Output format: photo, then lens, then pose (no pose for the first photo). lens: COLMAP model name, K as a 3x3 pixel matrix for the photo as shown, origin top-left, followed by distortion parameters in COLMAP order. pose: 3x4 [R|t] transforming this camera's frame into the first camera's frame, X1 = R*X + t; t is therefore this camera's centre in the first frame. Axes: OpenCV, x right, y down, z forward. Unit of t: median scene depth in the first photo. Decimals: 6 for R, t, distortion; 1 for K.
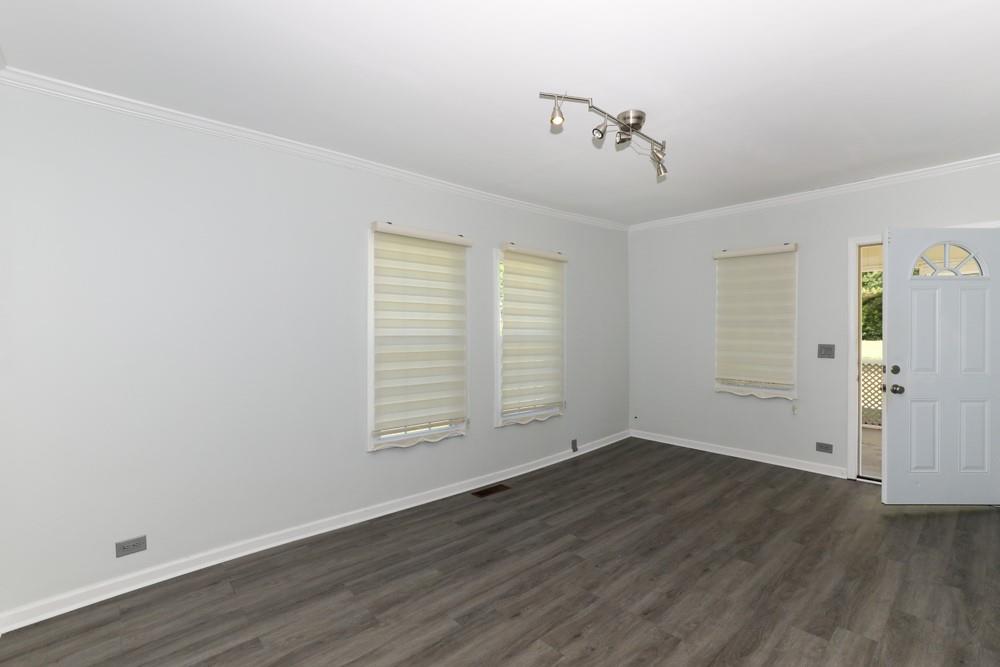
lens RADIAL K [[474.7, 0, 499.4], [0, 474.7, 333.8], [0, 0, 1]] dist [-0.005061, 0.003139]
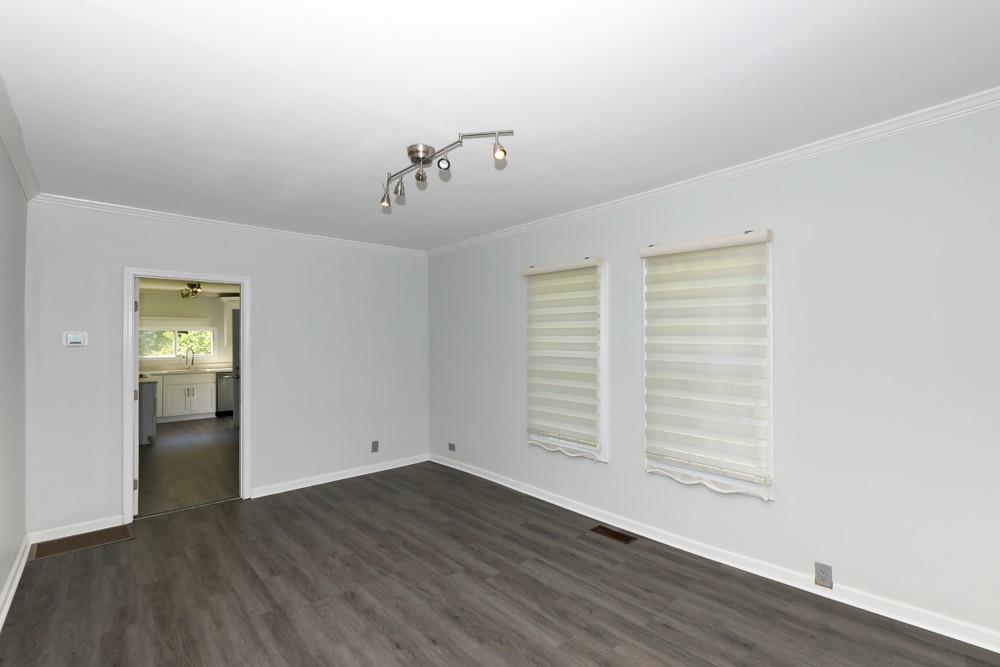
lens RADIAL K [[451.3, 0, 501.4], [0, 451.3, 338.8], [0, 0, 1]] dist [-0.009461, 0.000406]
pose [[-0.024711, -0.000060, -0.999695, 0.979973], [0.000459, 1.000000, -0.000071, -0.043071], [0.999695, -0.000461, -0.024711, 0.952973]]
